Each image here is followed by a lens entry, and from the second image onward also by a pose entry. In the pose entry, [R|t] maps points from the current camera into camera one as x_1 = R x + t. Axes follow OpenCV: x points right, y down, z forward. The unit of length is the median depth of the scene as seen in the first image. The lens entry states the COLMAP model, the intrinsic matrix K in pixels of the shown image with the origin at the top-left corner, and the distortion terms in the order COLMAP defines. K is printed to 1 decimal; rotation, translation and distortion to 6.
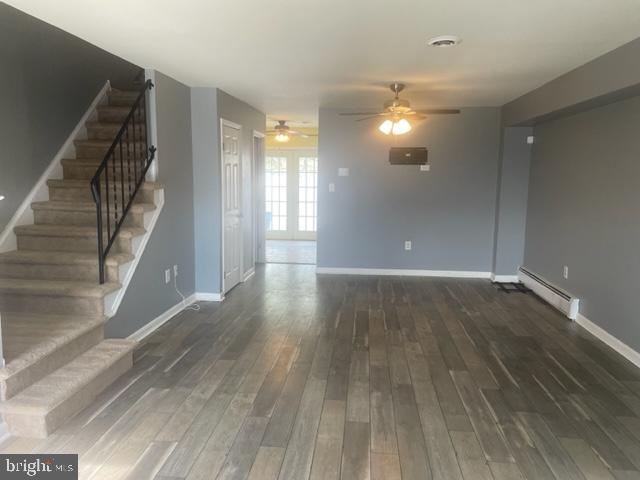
lens RADIAL K [[487.3, 0, 318.9], [0, 487.3, 238.4], [0, 0, 1]] dist [0.078999, -0.100425]
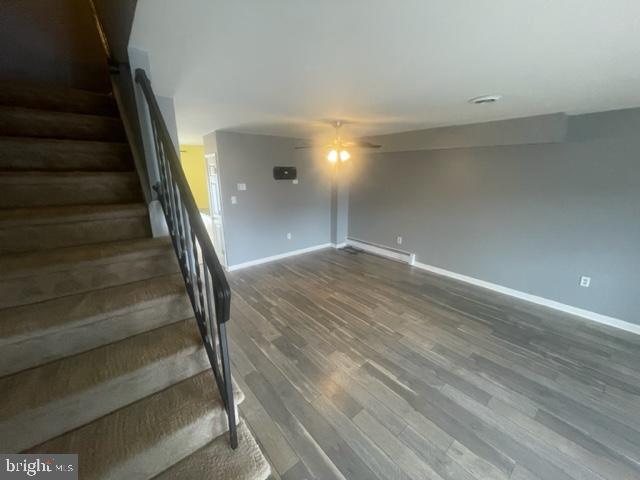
lens RADIAL K [[258.9, 0, 315.7], [0, 258.9, 241.3], [0, 0, 1]] dist [-0.003837, 0.000754]
pose [[0.703001, -0.195470, 0.683799, -0.415800], [0.098224, 0.978959, 0.178862, -0.142718], [-0.704373, -0.058575, 0.707409, 0.574892]]
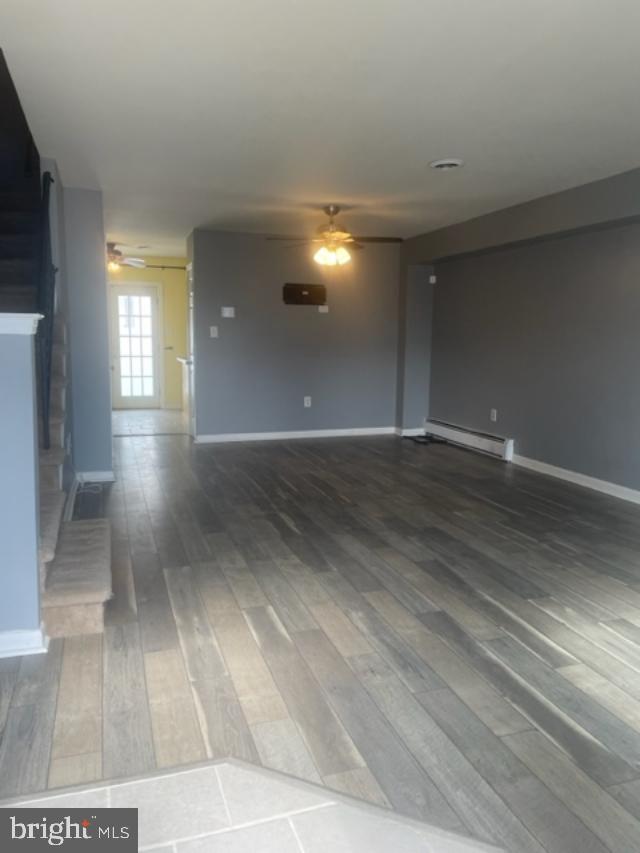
lens RADIAL K [[649.4, 0, 321.8], [0, 649.4, 425.8], [0, 0, 1]] dist [0.078999, -0.100425]
pose [[0.911501, -0.057890, 0.407205, -0.362240], [0.052298, 0.998322, 0.024860, 0.042840], [-0.407960, -0.001364, 0.912999, -0.042538]]
